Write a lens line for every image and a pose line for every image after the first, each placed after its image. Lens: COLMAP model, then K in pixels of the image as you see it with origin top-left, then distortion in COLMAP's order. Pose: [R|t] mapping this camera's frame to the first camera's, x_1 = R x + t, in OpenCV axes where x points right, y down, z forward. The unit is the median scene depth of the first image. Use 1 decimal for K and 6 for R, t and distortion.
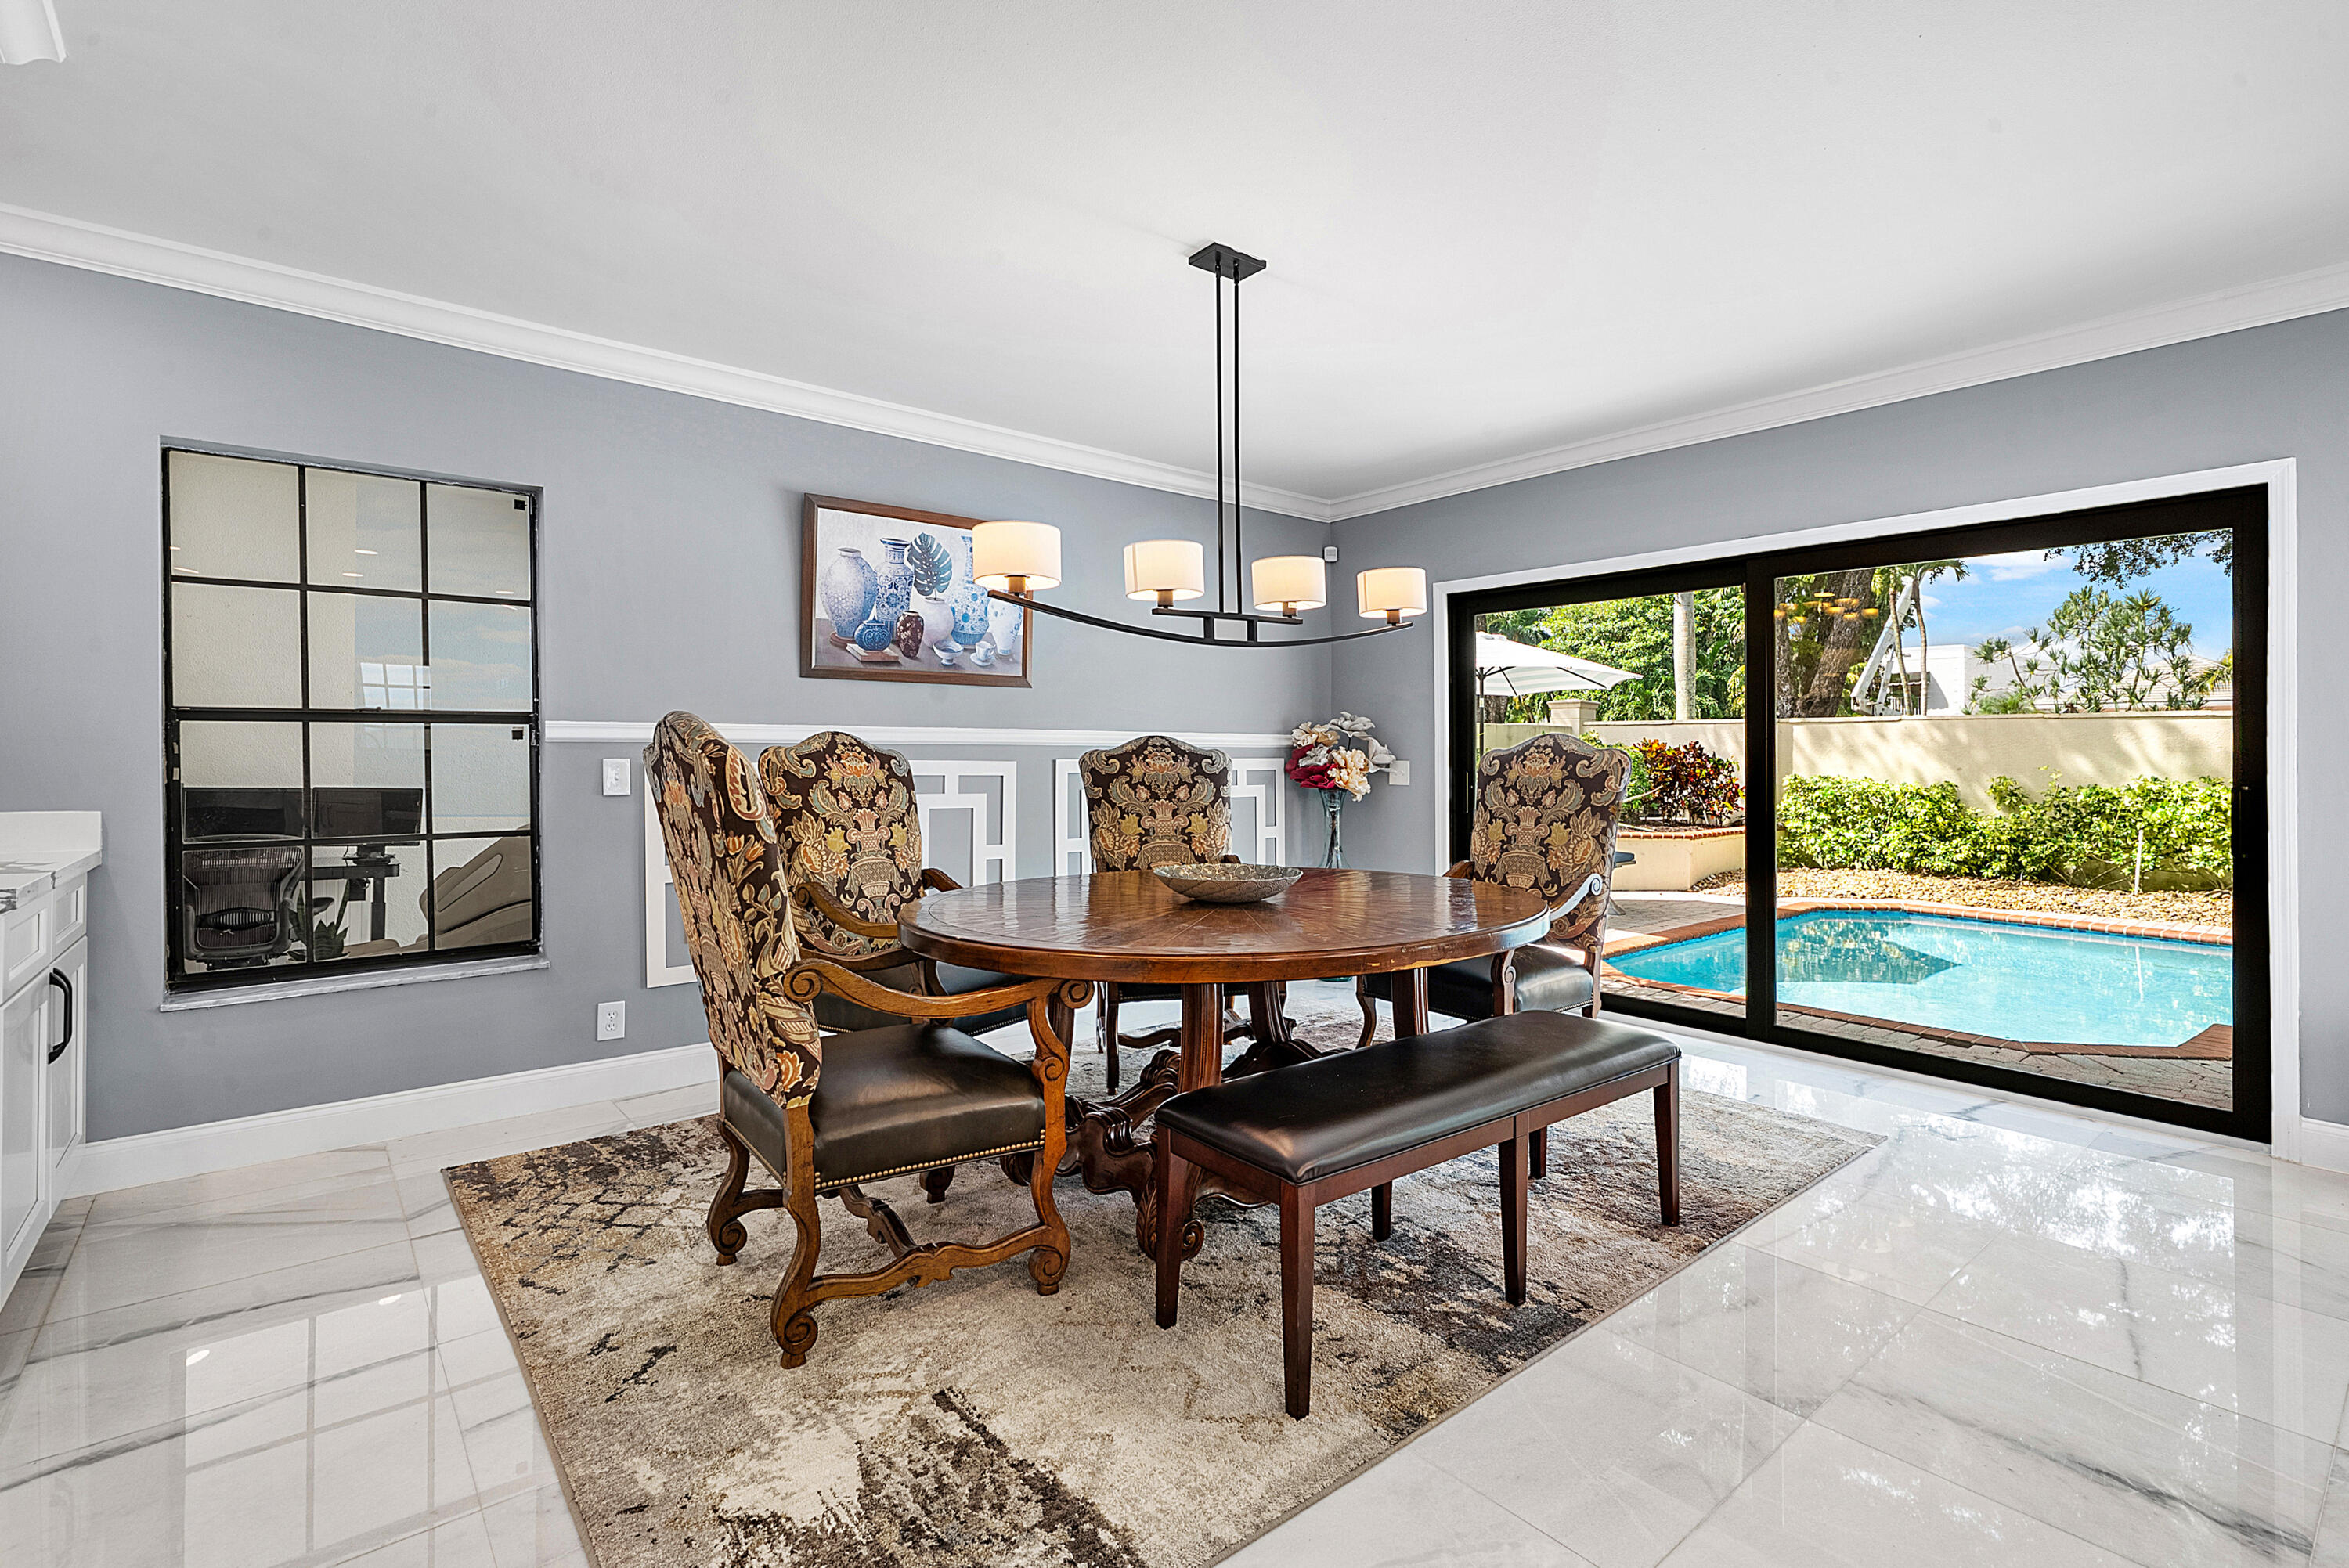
lens RADIAL K [[1059.7, 0, 1161.3], [0, 1059.7, 748.8], [0, 0, 1]] dist [-0.003957, -0.000200]
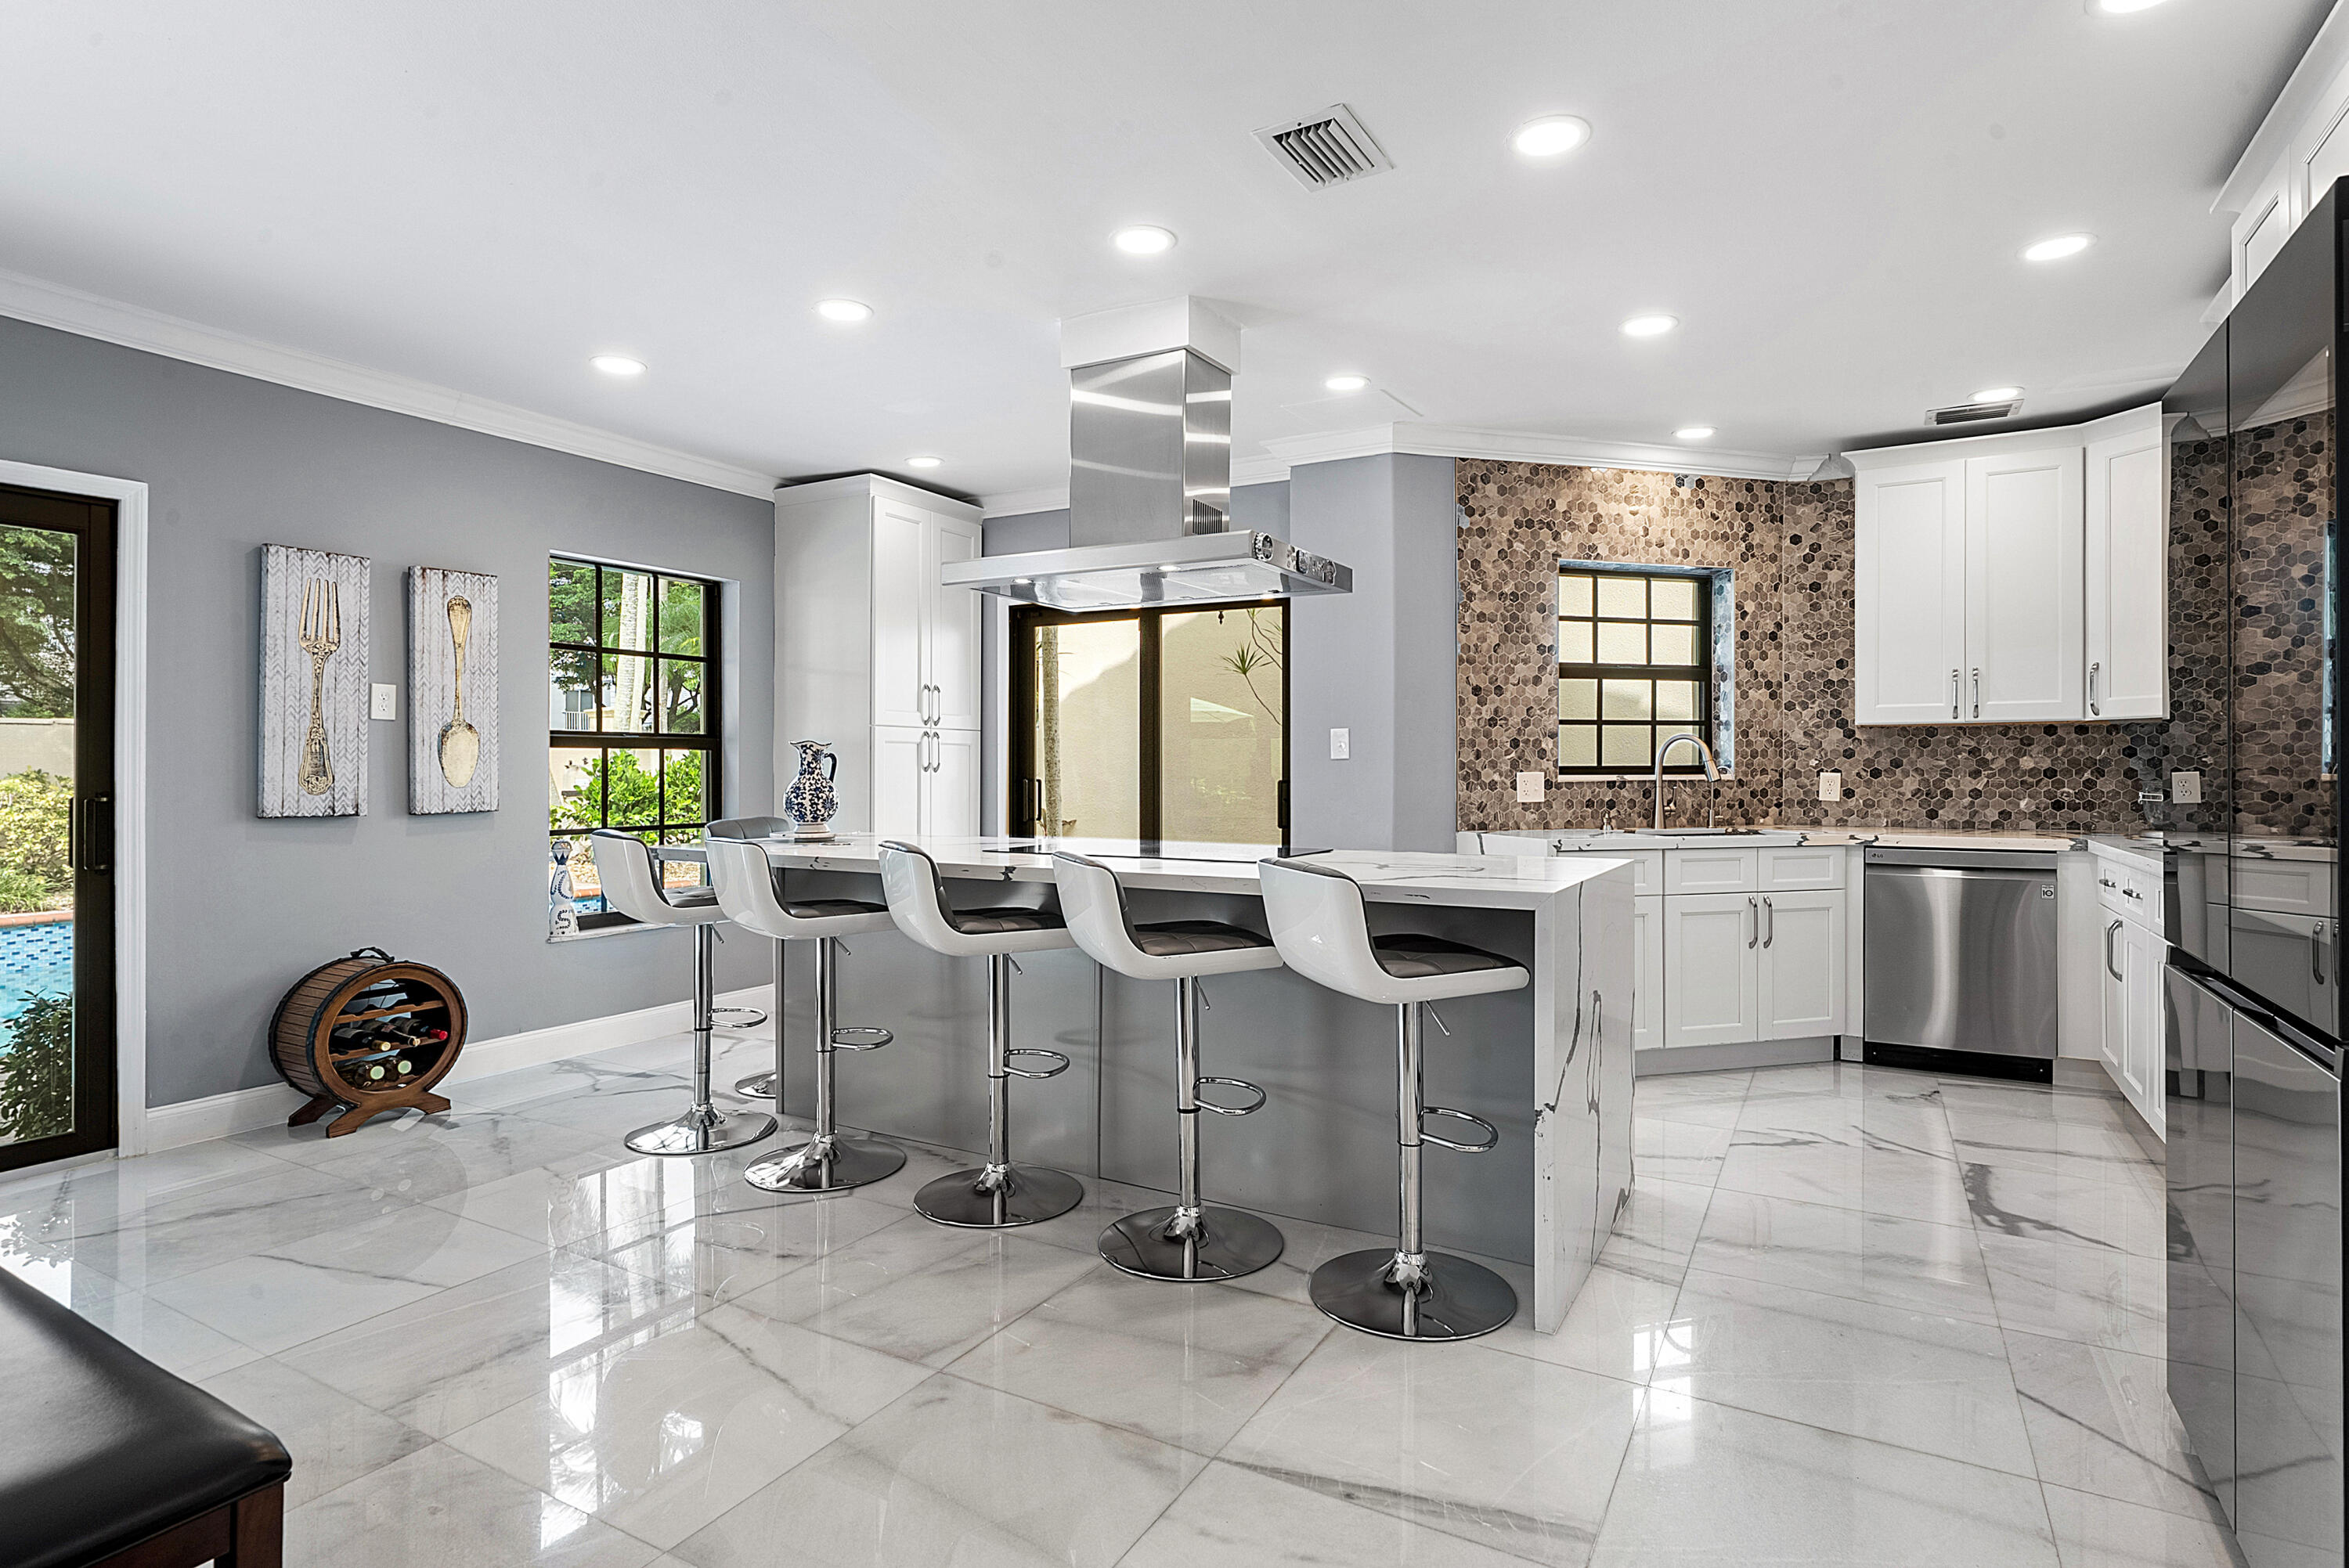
lens RADIAL K [[1183.0, 0, 1179.6], [0, 1183.0, 755.5], [0, 0, 1]] dist [0.009846, -0.001768]
pose [[-0.359797, 0.006476, 0.933008, -0.374486], [0.000417, 0.999977, -0.006780, 0.001576], [-0.933031, -0.002051, -0.359791, 0.410893]]
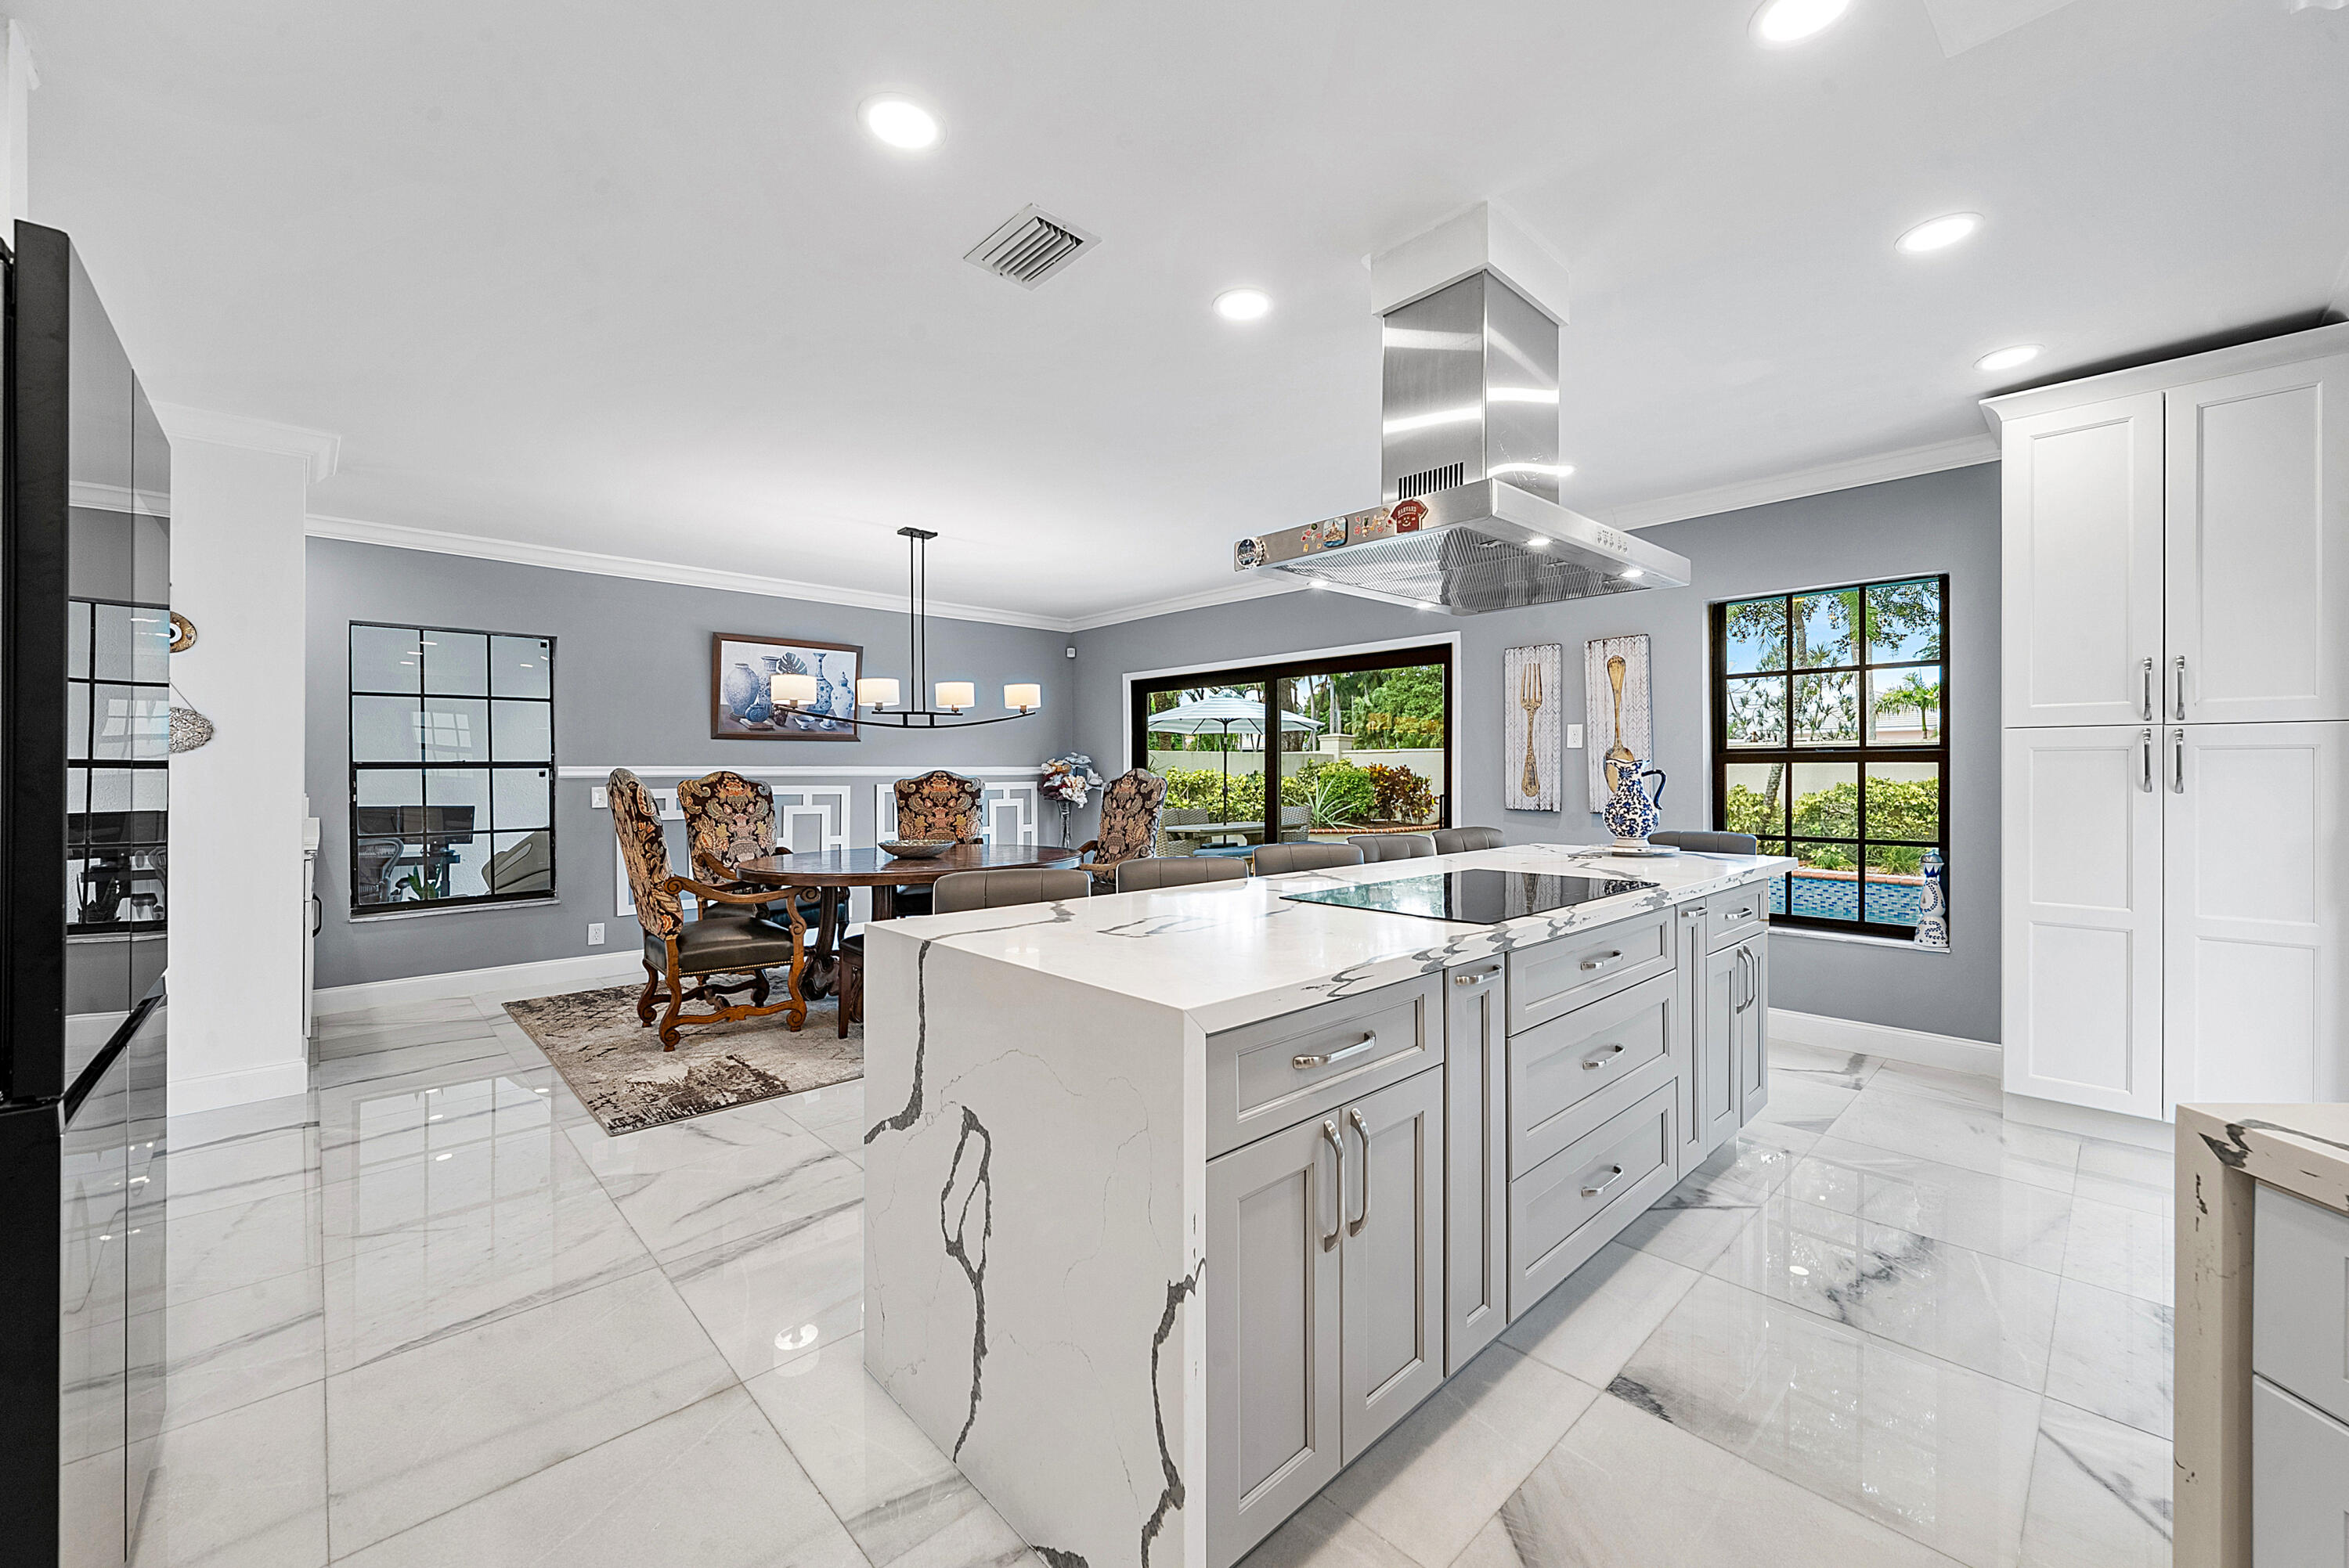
lens RADIAL K [[903.3, 0, 1167.2], [0, 903.3, 756.8], [0, 0, 1]] dist [-0.008427, -0.000212]
pose [[0.997749, -0.005677, 0.066823, 0.348931], [0.006480, 0.999909, -0.011808, -0.018085], [-0.066750, 0.012215, 0.997695, -0.596673]]
